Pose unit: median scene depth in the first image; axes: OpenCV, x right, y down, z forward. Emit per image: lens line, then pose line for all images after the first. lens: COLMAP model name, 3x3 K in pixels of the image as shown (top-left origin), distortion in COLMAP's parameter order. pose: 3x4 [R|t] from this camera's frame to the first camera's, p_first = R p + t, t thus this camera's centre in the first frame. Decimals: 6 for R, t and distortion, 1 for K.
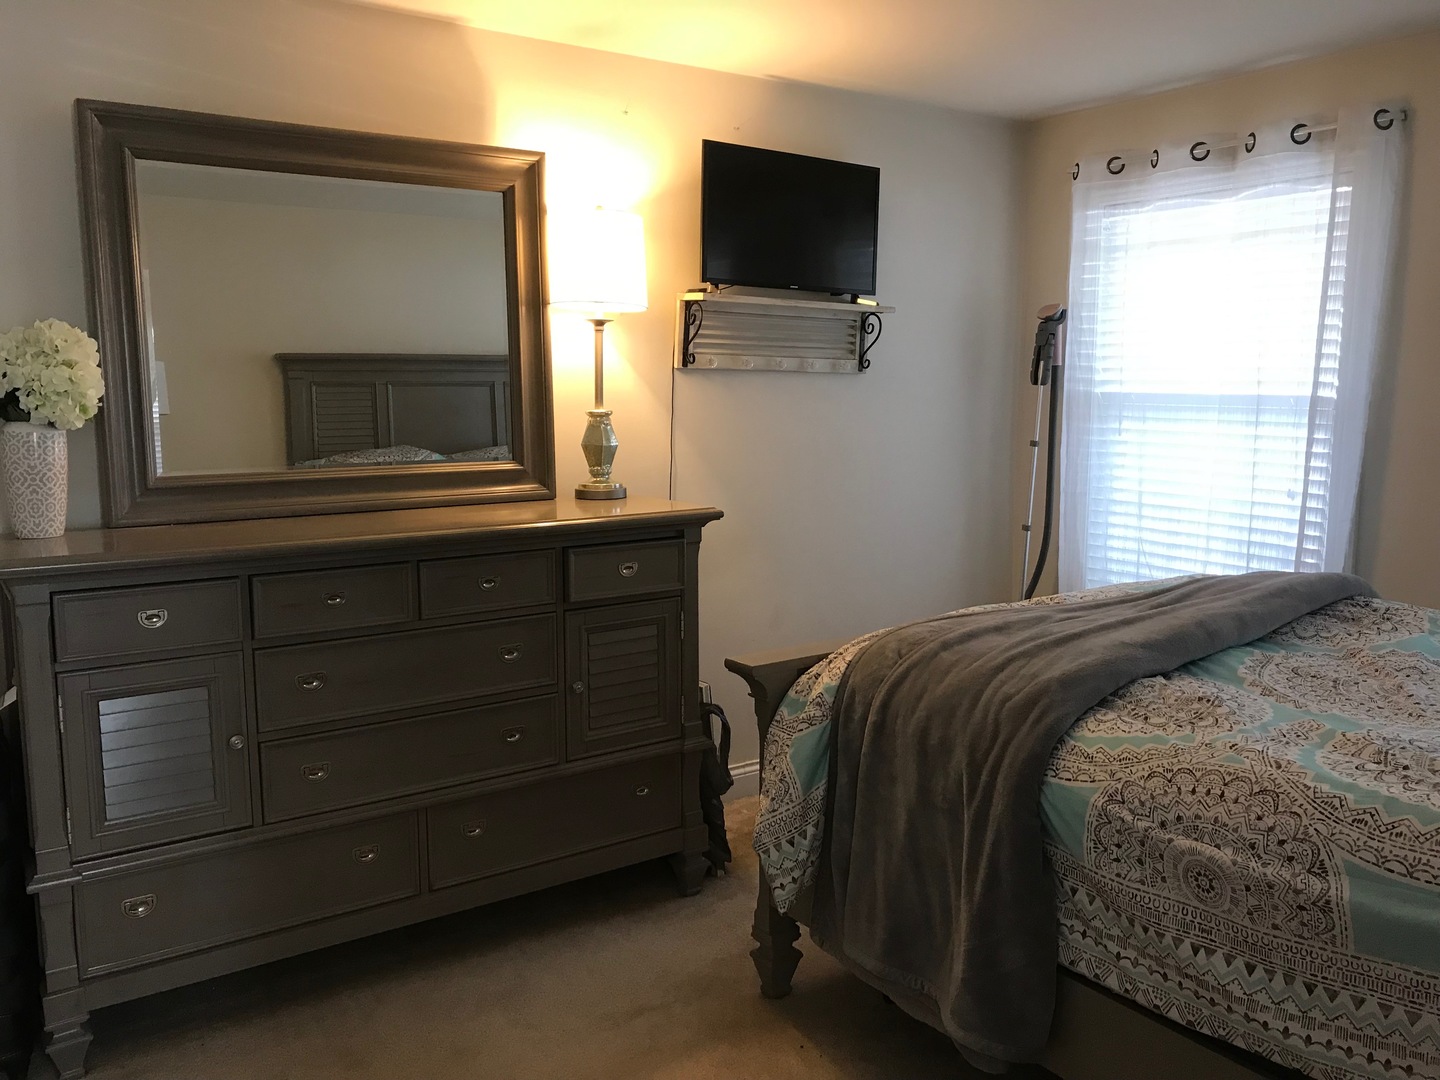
lens RADIAL K [[1183.8, 0, 713.0], [0, 1183.8, 542.1], [0, 0, 1]] dist [0.051513, -0.013026]
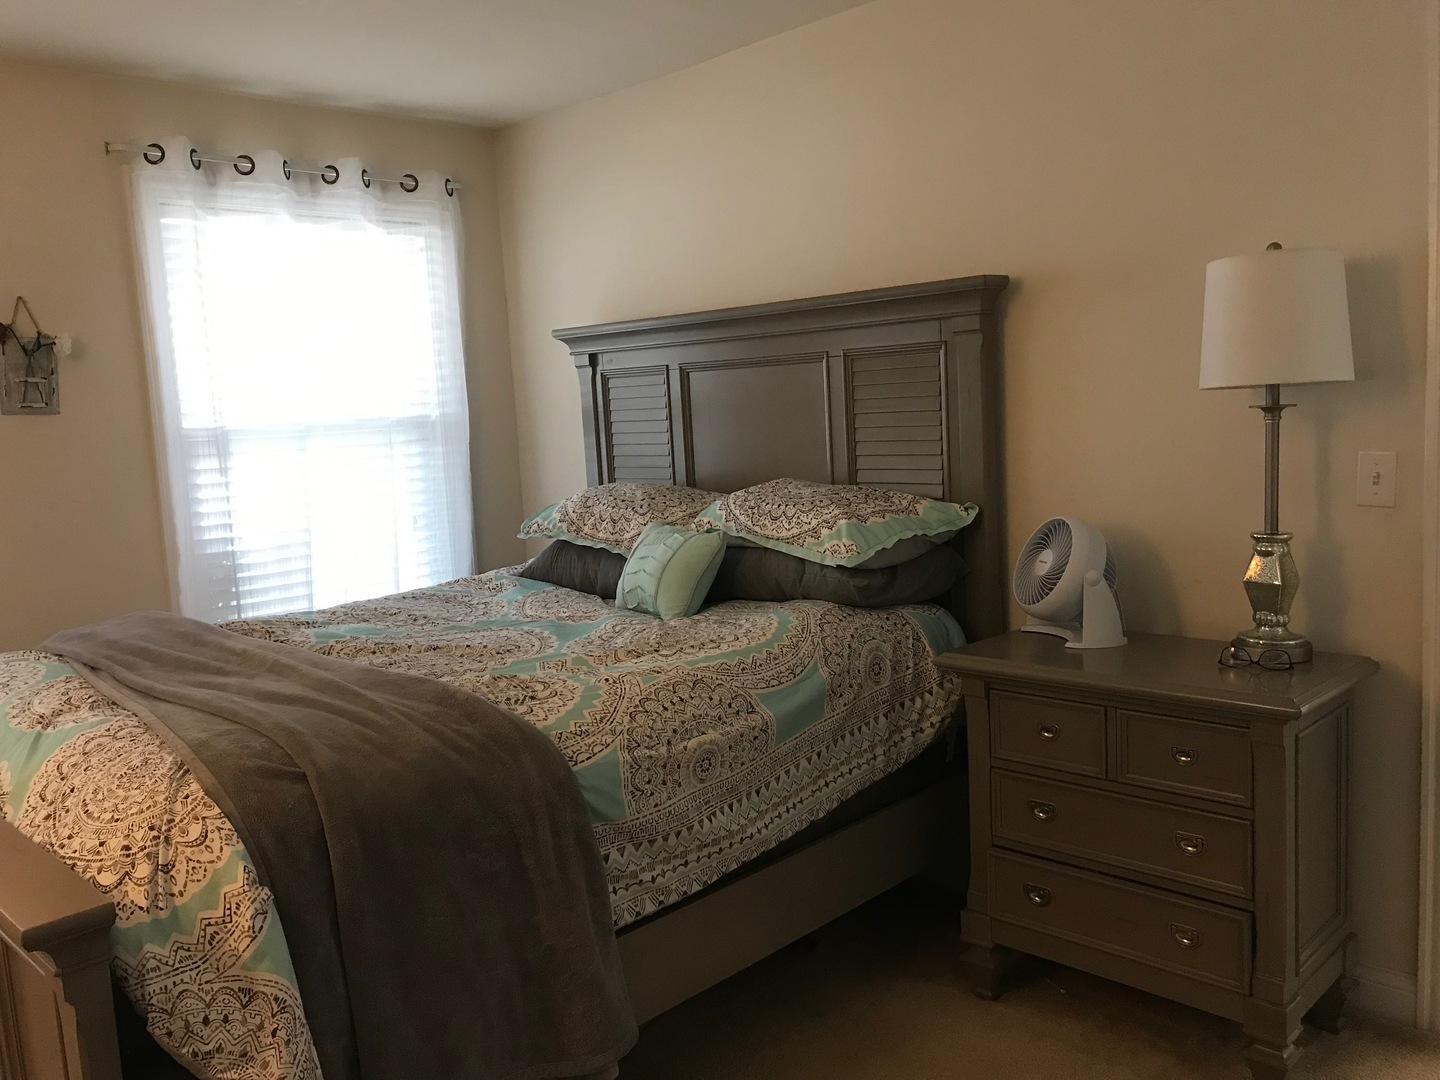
lens RADIAL K [[1183.8, 0, 713.0], [0, 1183.8, 542.1], [0, 0, 1]] dist [0.051513, -0.013026]
pose [[-0.164298, -0.095960, 0.981732, -0.804308], [0.206717, 0.969807, 0.129389, -0.108986], [-0.964507, 0.224199, -0.139501, 1.095543]]
